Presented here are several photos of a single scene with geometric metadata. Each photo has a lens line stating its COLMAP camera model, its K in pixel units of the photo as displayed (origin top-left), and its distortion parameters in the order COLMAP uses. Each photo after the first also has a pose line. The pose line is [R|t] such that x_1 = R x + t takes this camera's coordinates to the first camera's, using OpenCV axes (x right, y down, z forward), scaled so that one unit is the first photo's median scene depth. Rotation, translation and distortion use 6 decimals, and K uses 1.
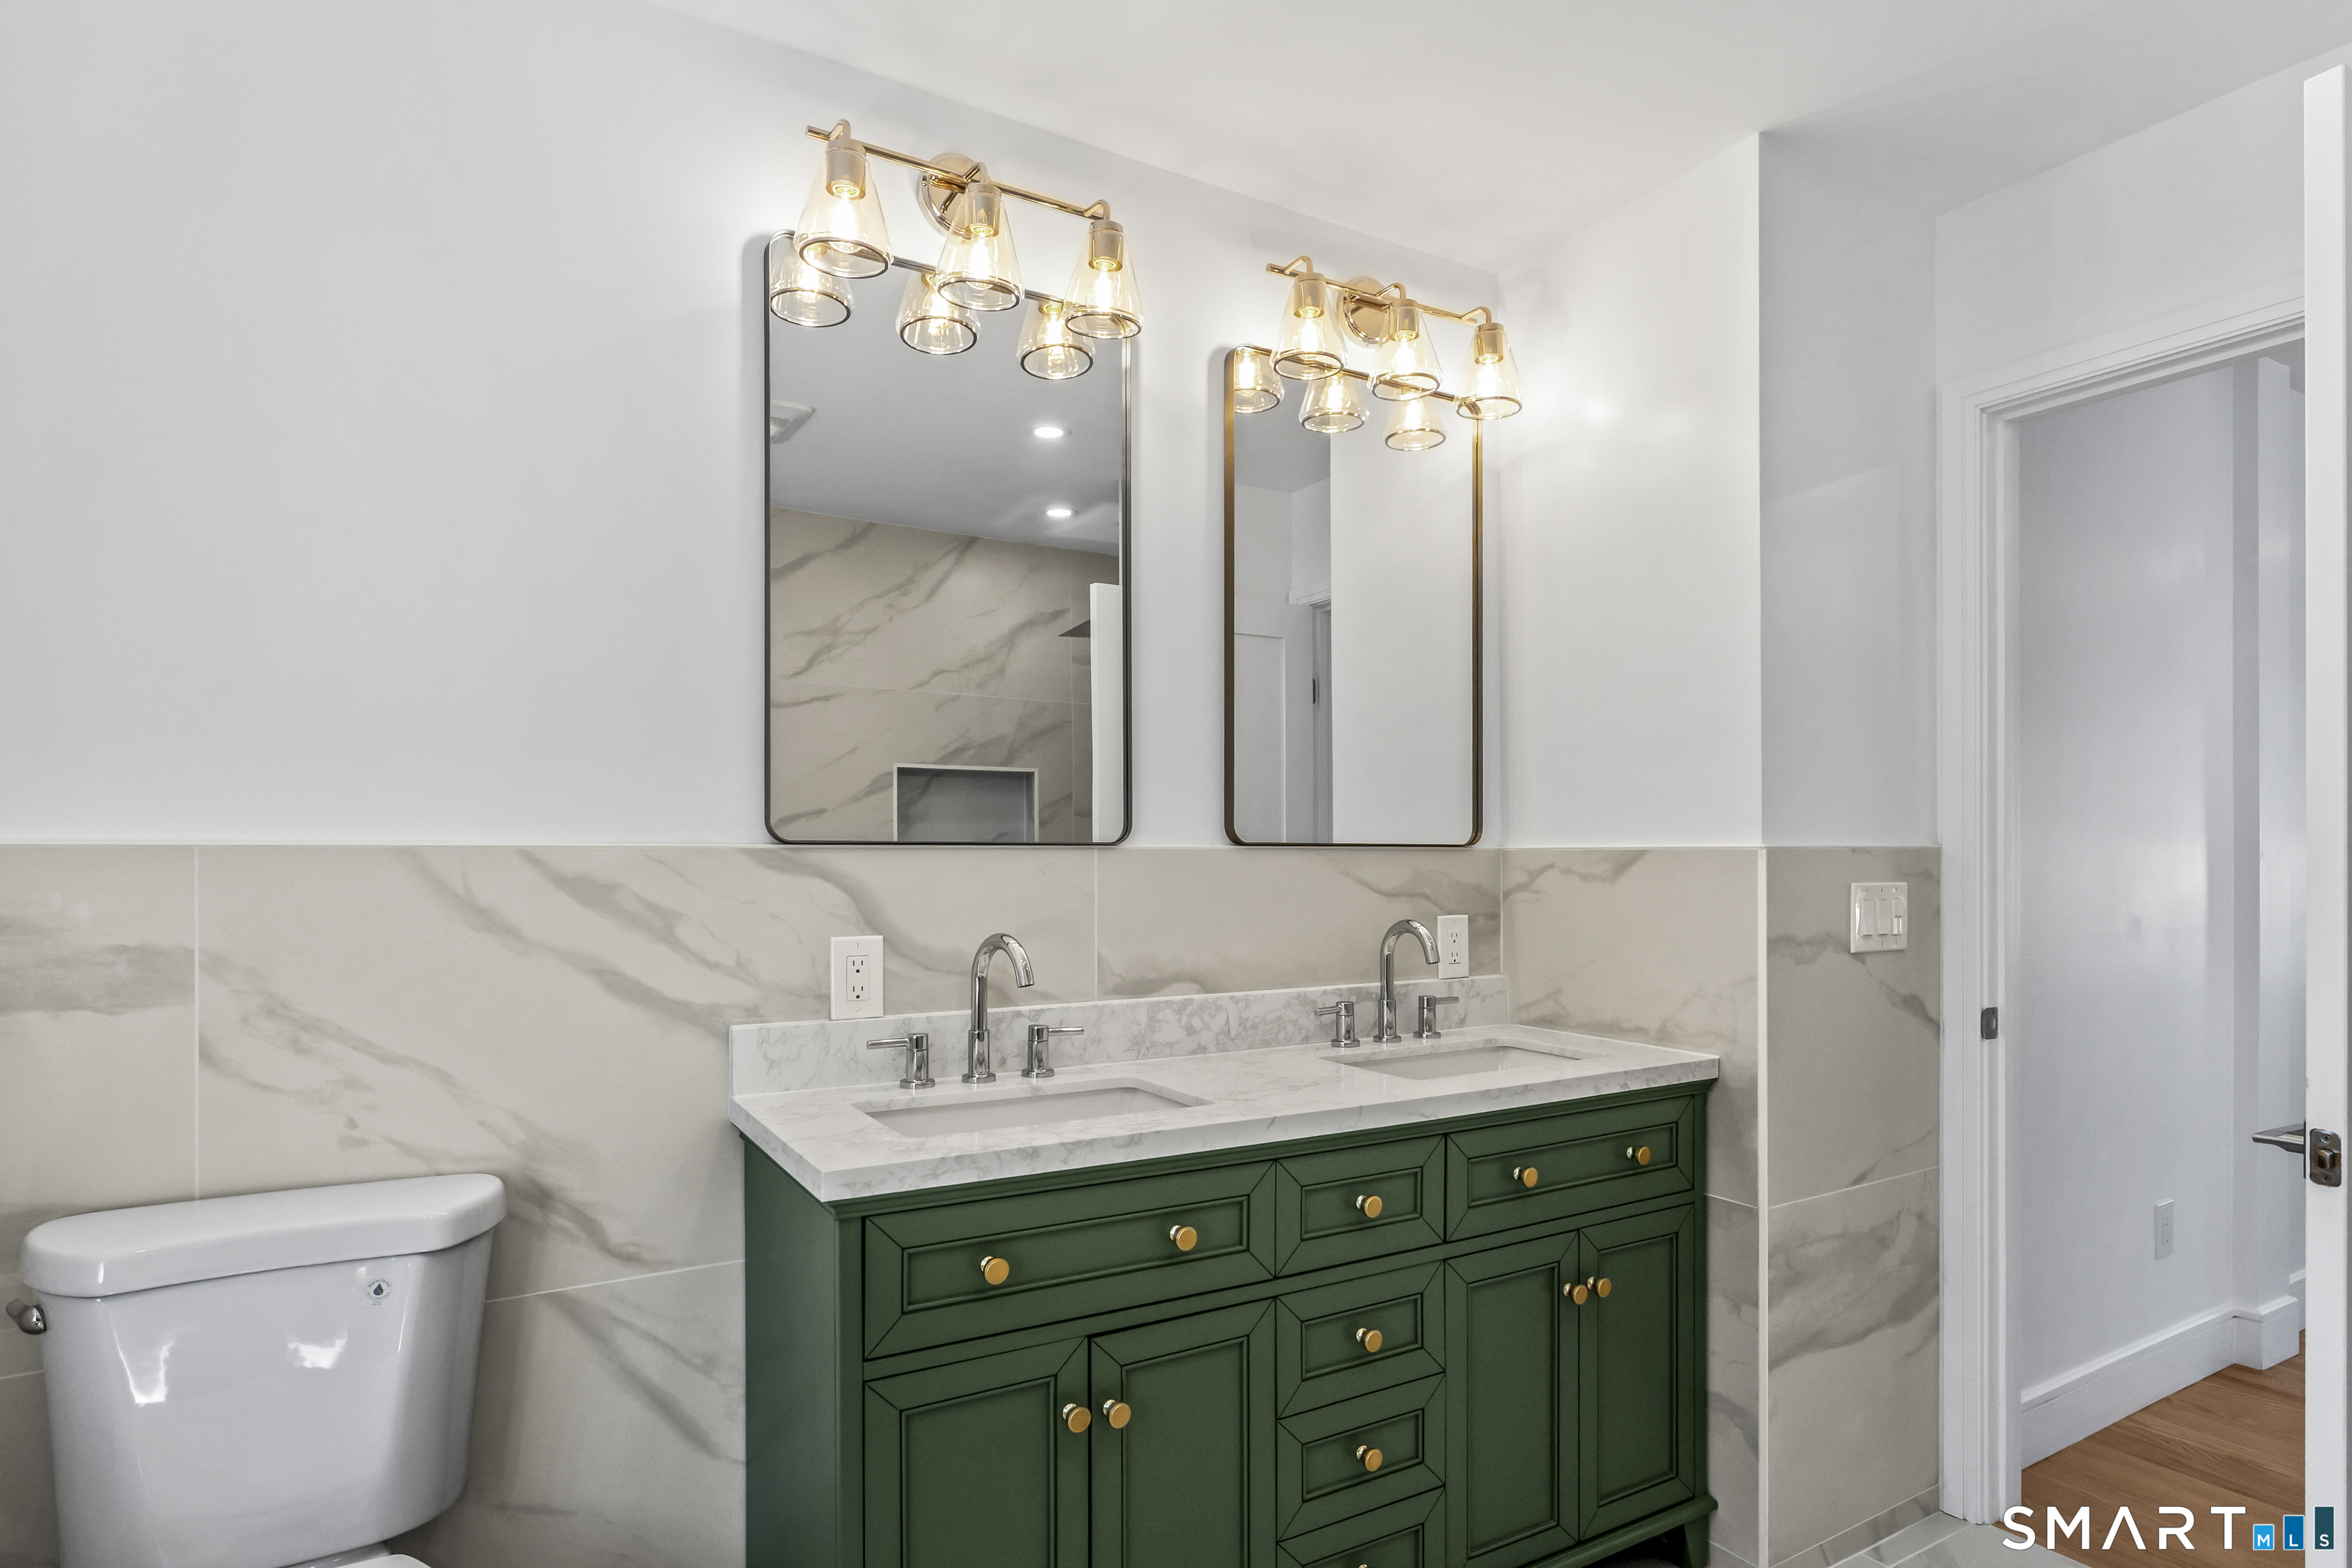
lens RADIAL K [[1220.9, 0, 1161.4], [0, 1220.9, 868.5], [0, 0, 1]] dist [-0.002115, 0.001720]
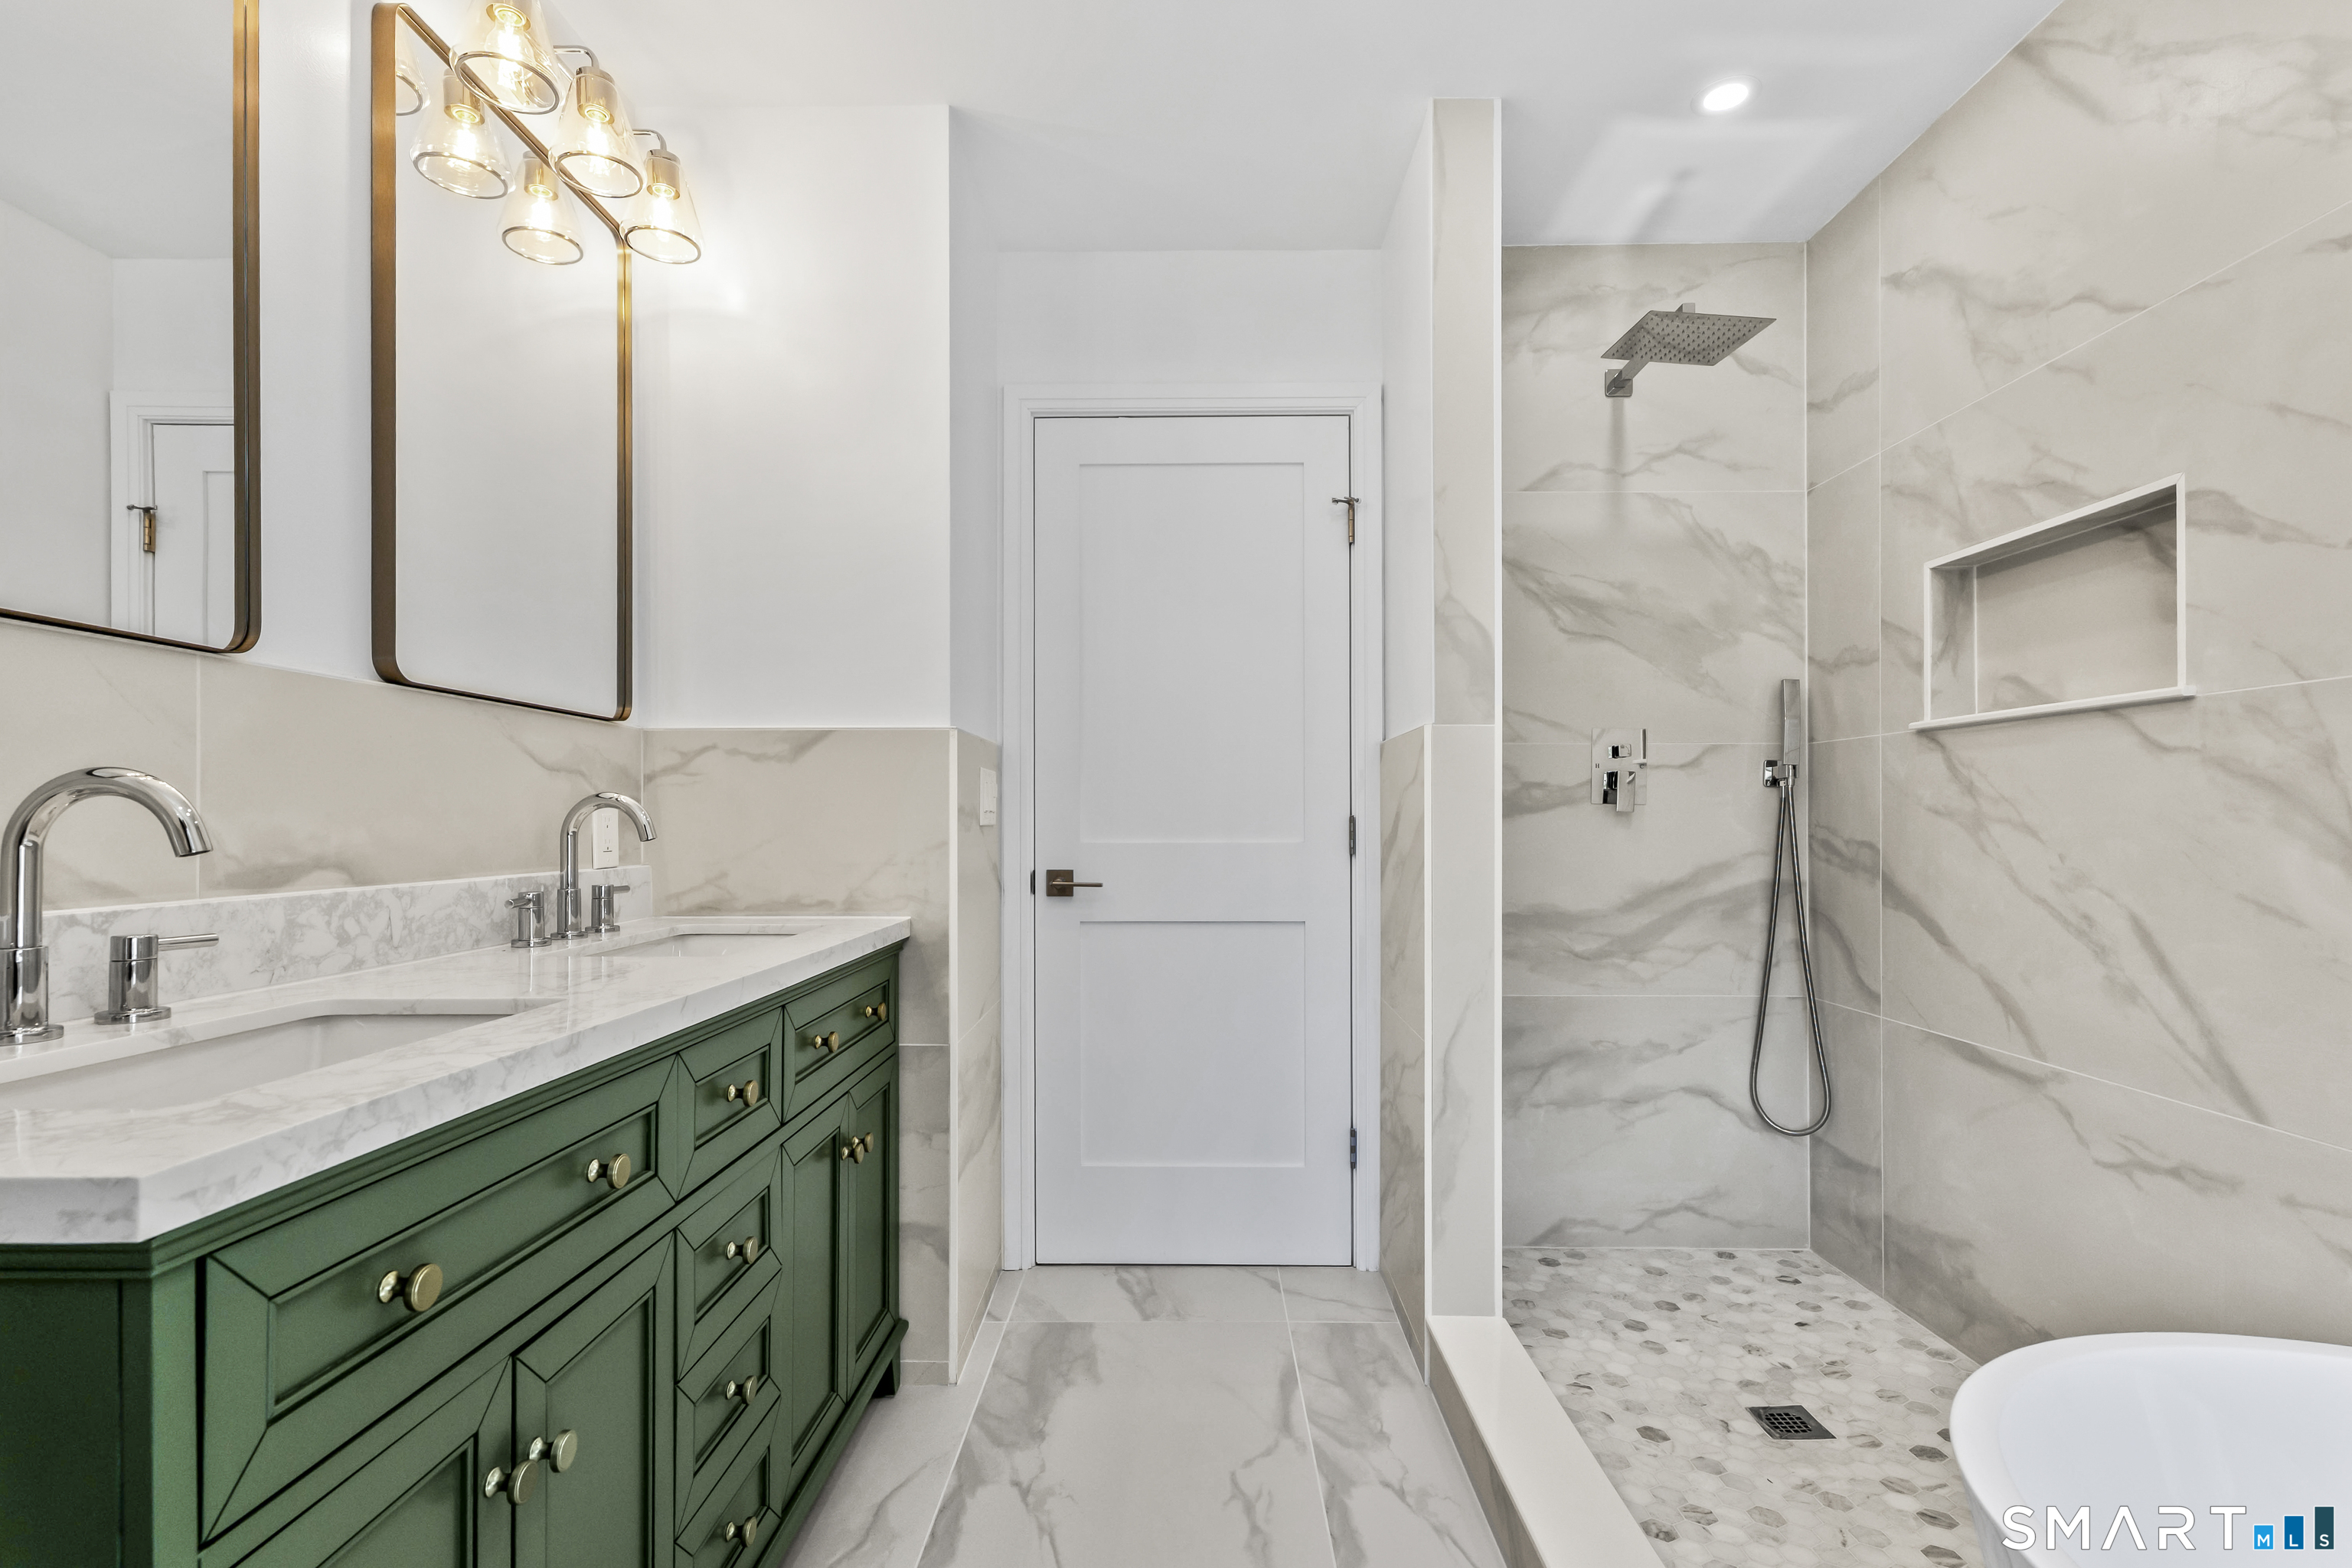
lens RADIAL K [[1097.5, 0, 1165.3], [0, 1097.5, 818.6], [0, 0, 1]] dist [0.004636, -0.000095]
pose [[0.525557, 0.003918, 0.850749, -0.262966], [0.004070, 0.999966, -0.007119, 0.070993], [-0.850748, 0.007204, 0.525524, 0.271647]]
